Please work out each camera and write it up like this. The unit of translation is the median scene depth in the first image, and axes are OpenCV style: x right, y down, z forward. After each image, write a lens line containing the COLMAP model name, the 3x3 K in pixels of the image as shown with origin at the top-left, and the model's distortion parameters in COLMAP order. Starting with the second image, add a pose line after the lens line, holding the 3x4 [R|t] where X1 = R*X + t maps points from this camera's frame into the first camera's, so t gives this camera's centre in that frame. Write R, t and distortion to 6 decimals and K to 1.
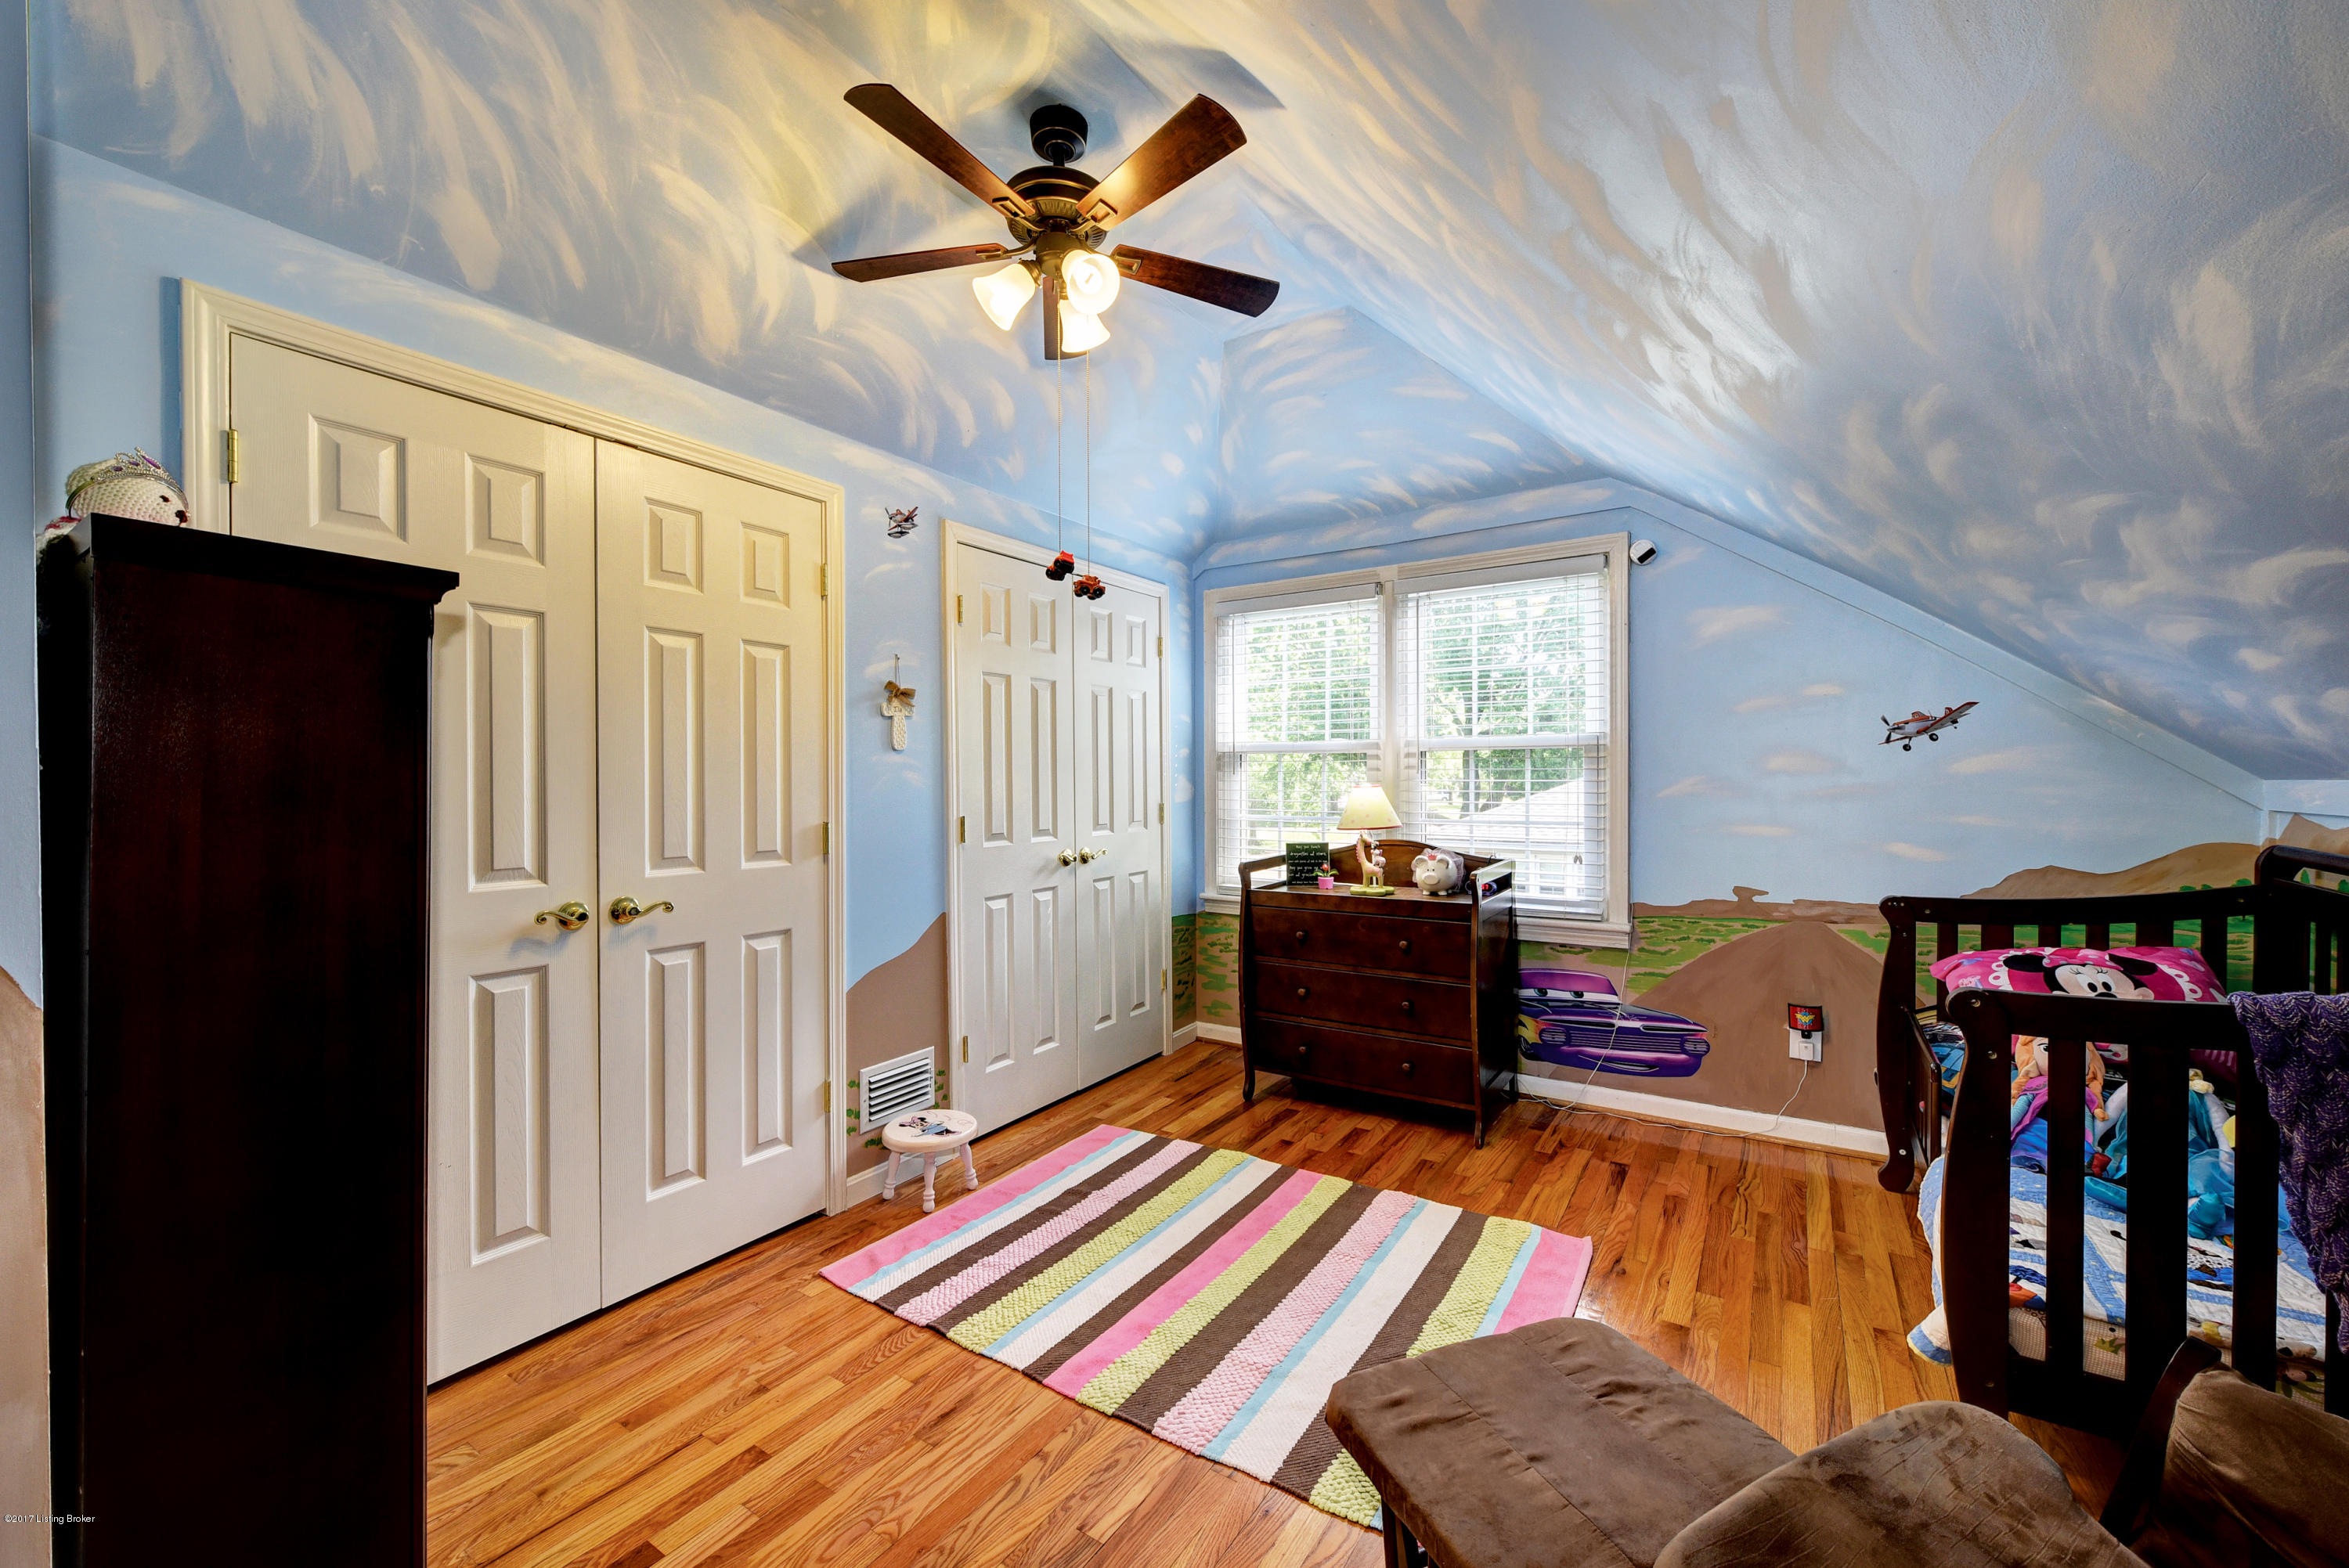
lens RADIAL K [[921.1, 0, 1170.9], [0, 921.1, 788.6], [0, 0, 1]] dist [0.001135, -0.000250]
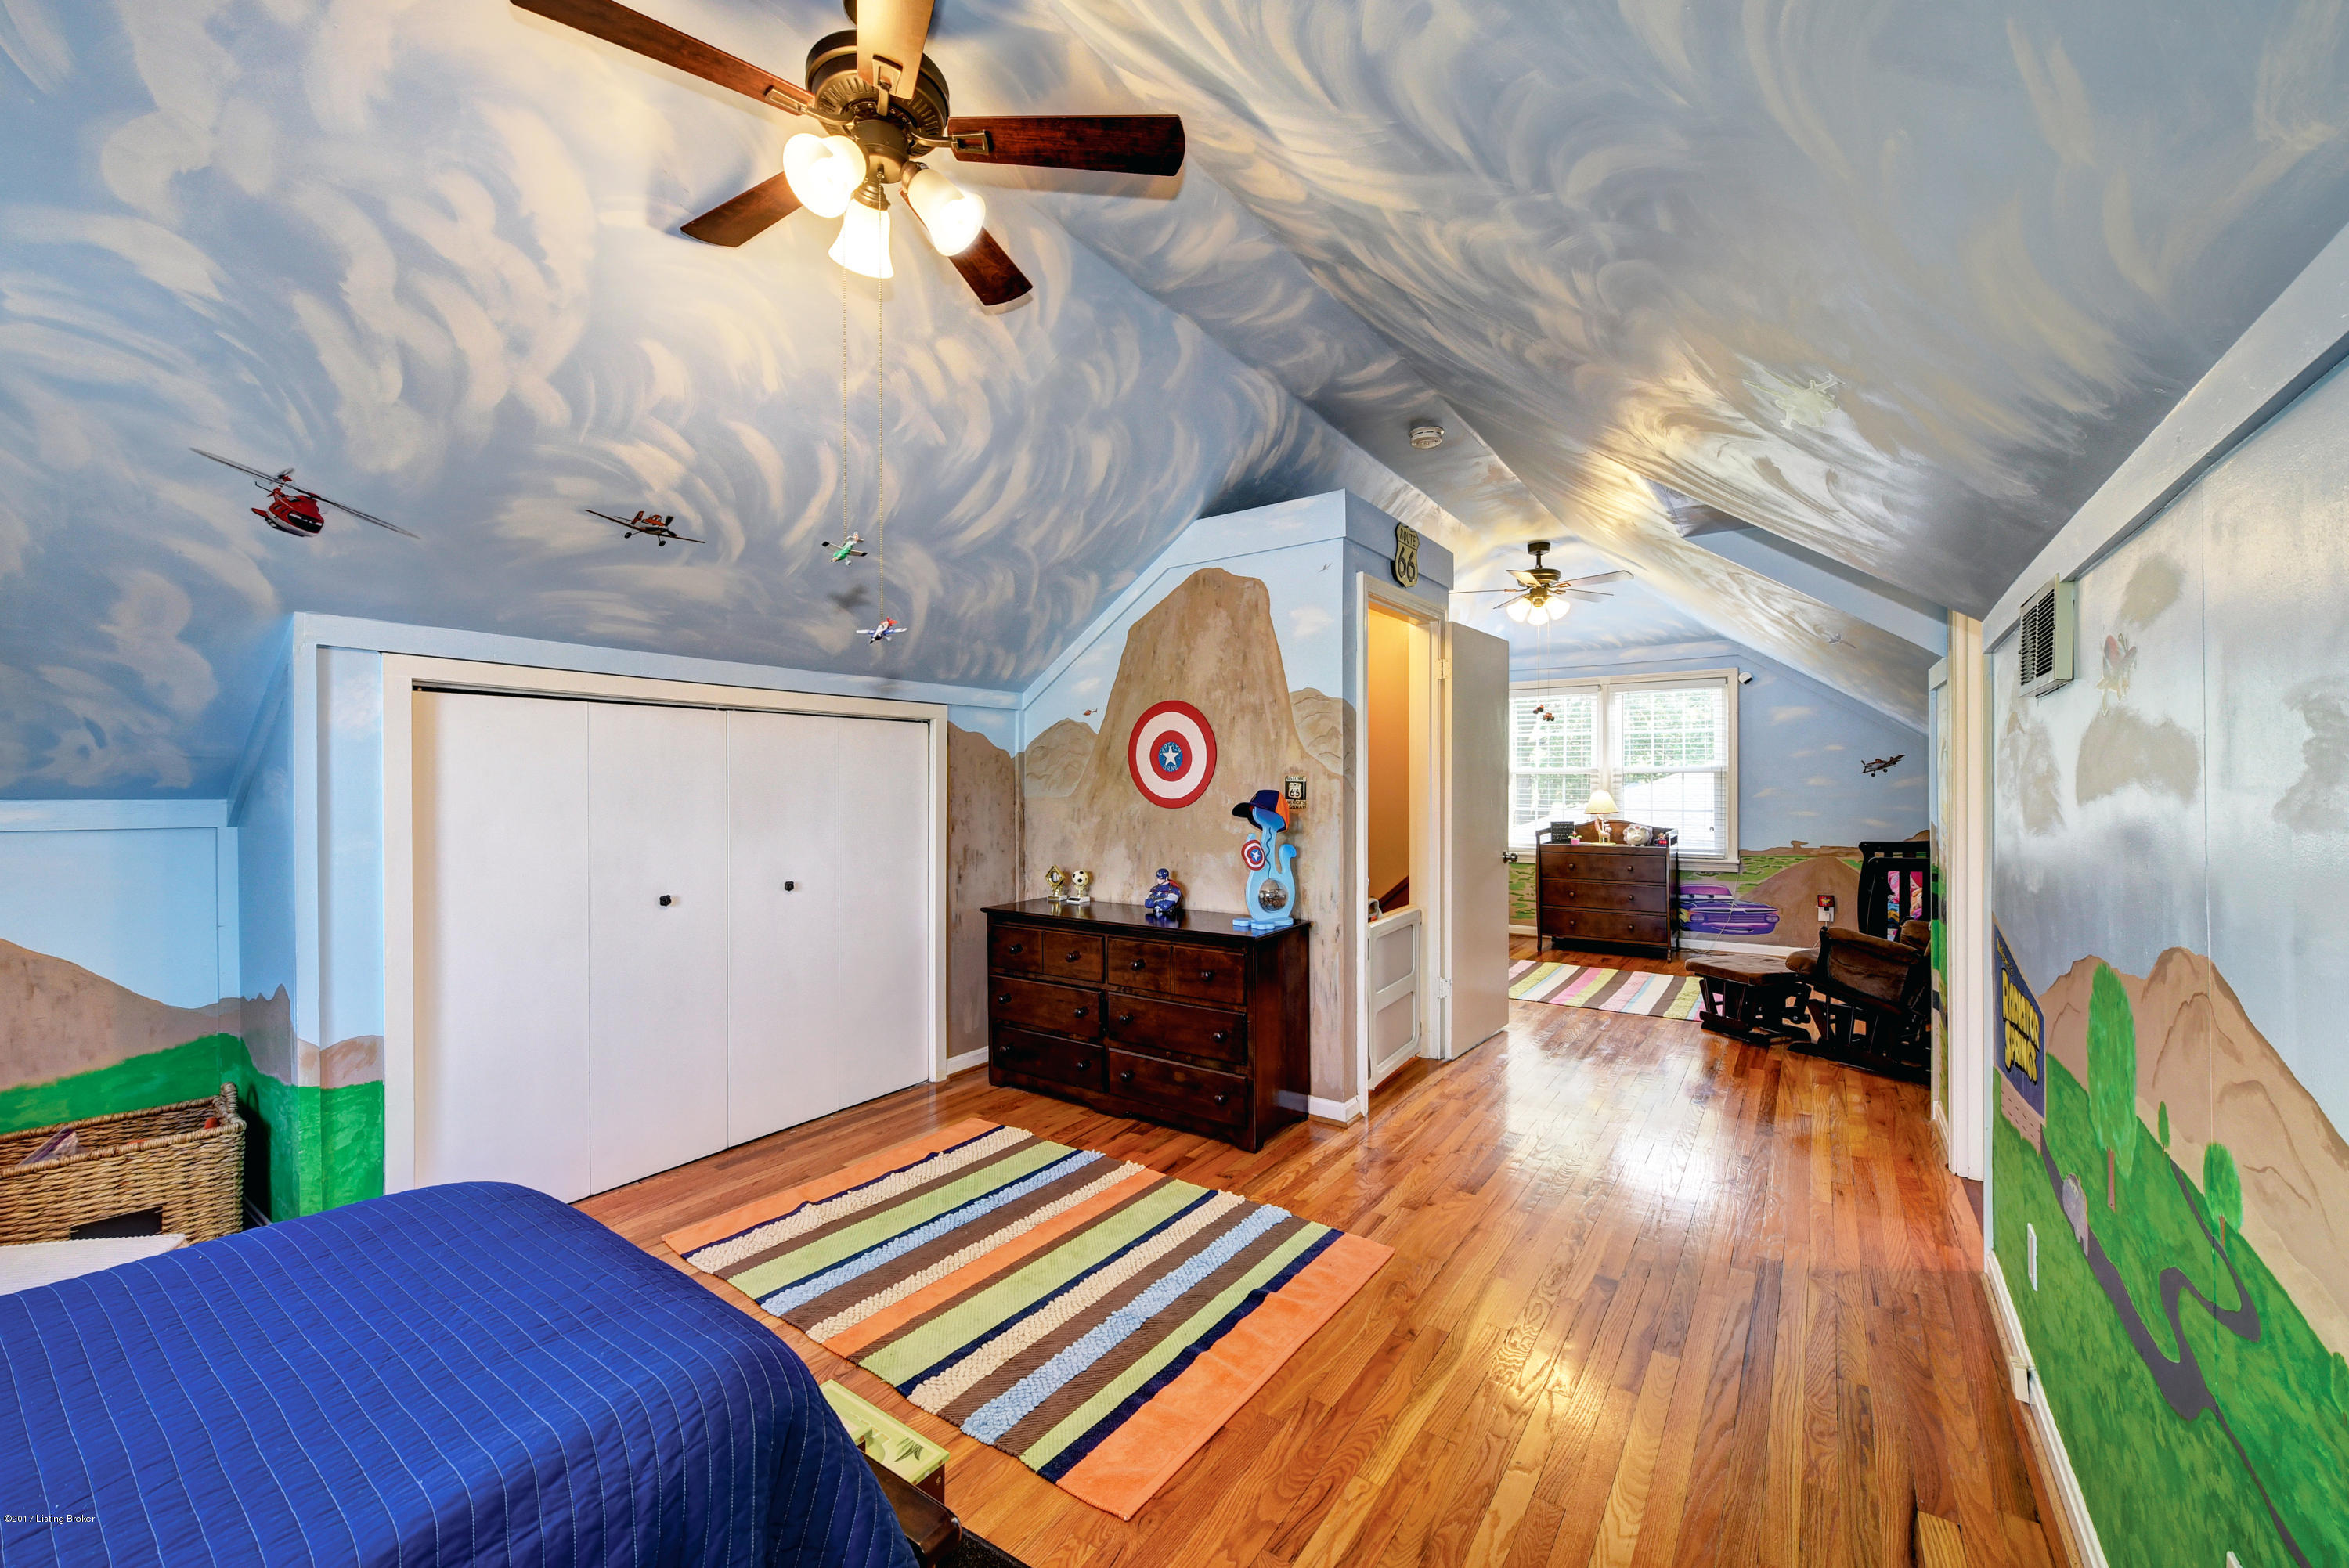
lens RADIAL K [[921.1, 0, 1175.0], [0, 921.1, 784.6], [0, 0, 1]] dist [0.001135, -0.000250]
pose [[0.999848, 0.002162, -0.017311, -0.684414], [-0.002276, 0.999976, -0.006582, -0.003487], [0.017297, 0.006620, 0.999828, -1.016861]]
